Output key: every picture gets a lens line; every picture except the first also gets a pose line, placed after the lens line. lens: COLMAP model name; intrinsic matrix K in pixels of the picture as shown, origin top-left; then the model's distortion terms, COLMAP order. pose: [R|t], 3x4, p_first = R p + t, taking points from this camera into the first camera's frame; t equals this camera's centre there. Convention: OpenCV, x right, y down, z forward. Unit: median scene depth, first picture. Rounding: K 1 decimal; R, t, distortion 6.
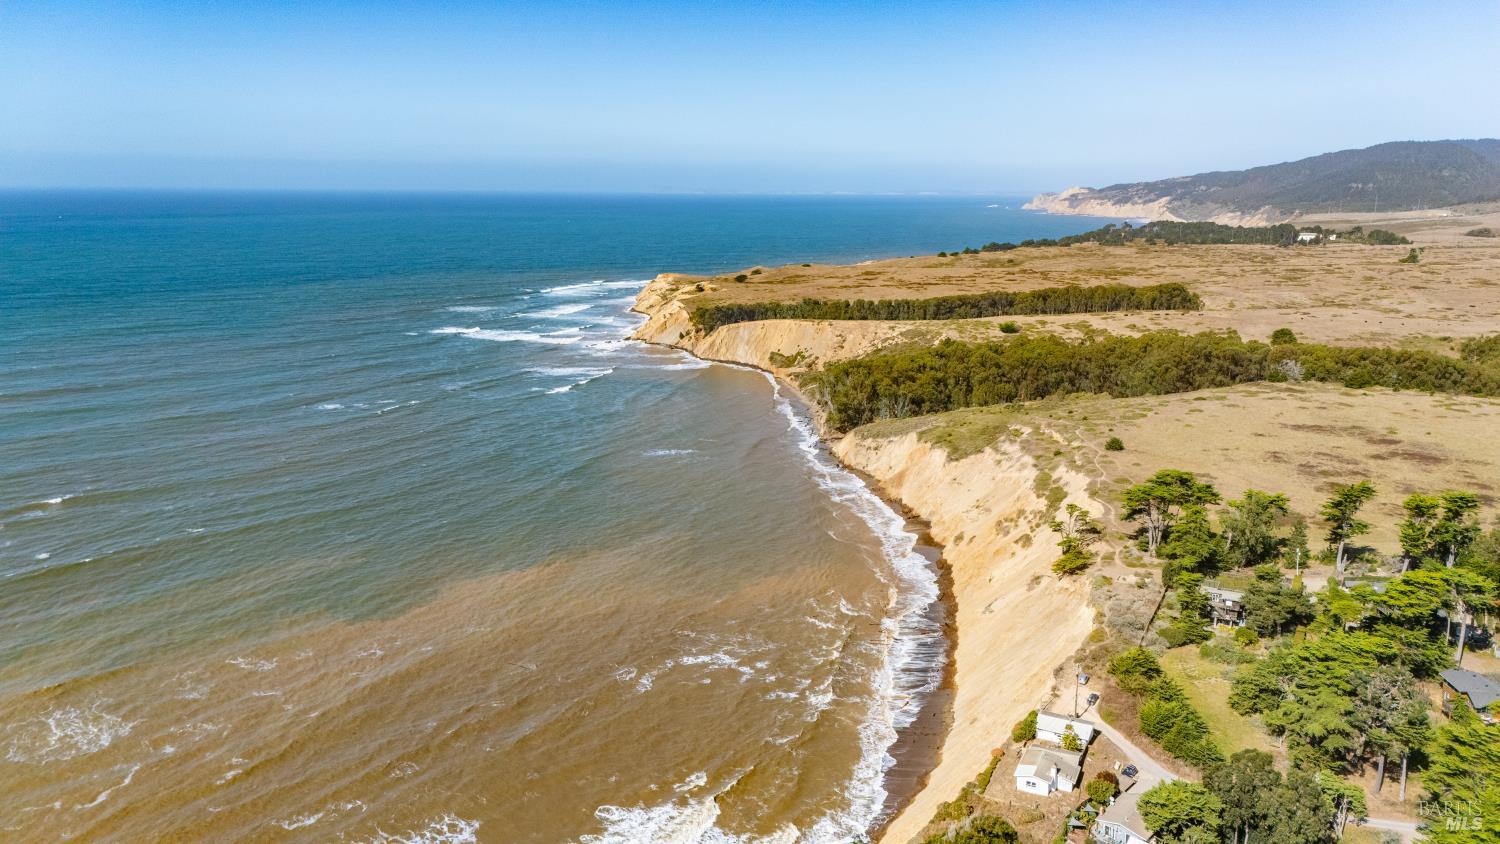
lens RADIAL K [[1107.8, 0, 750.0], [0, 1107.8, 422.0], [0, 0, 1]] dist [0.085884, -0.082935]
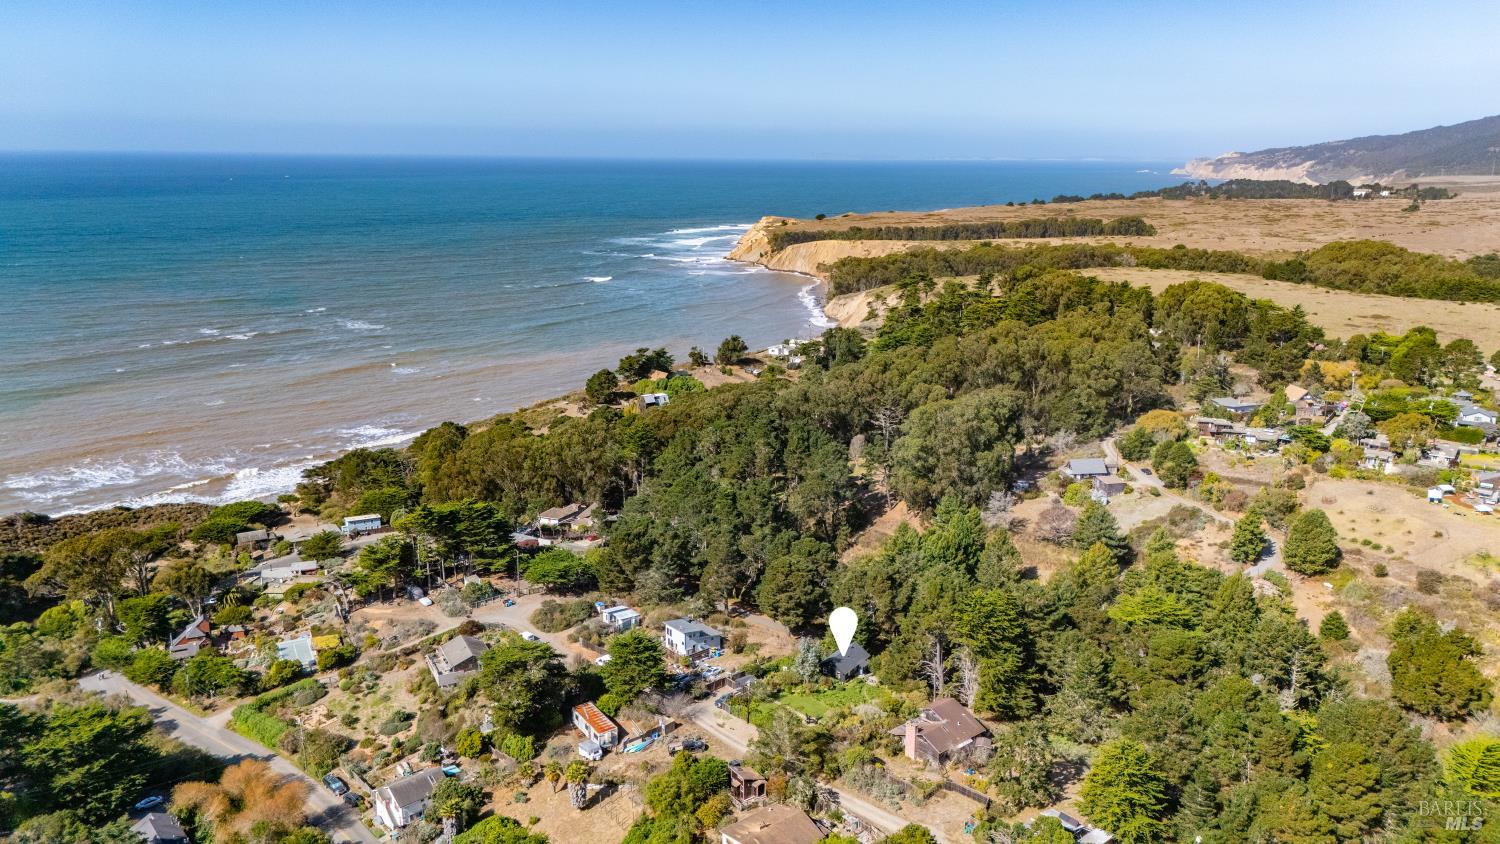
lens RADIAL K [[1107.8, 0, 750.0], [0, 1107.8, 422.0], [0, 0, 1]] dist [0.085884, -0.082935]
pose [[0.990148, 0.035979, -0.135324, 0.096057], [-0.032185, 0.999028, 0.030117, 0.070539], [0.136276, -0.025465, 0.990344, -0.276712]]
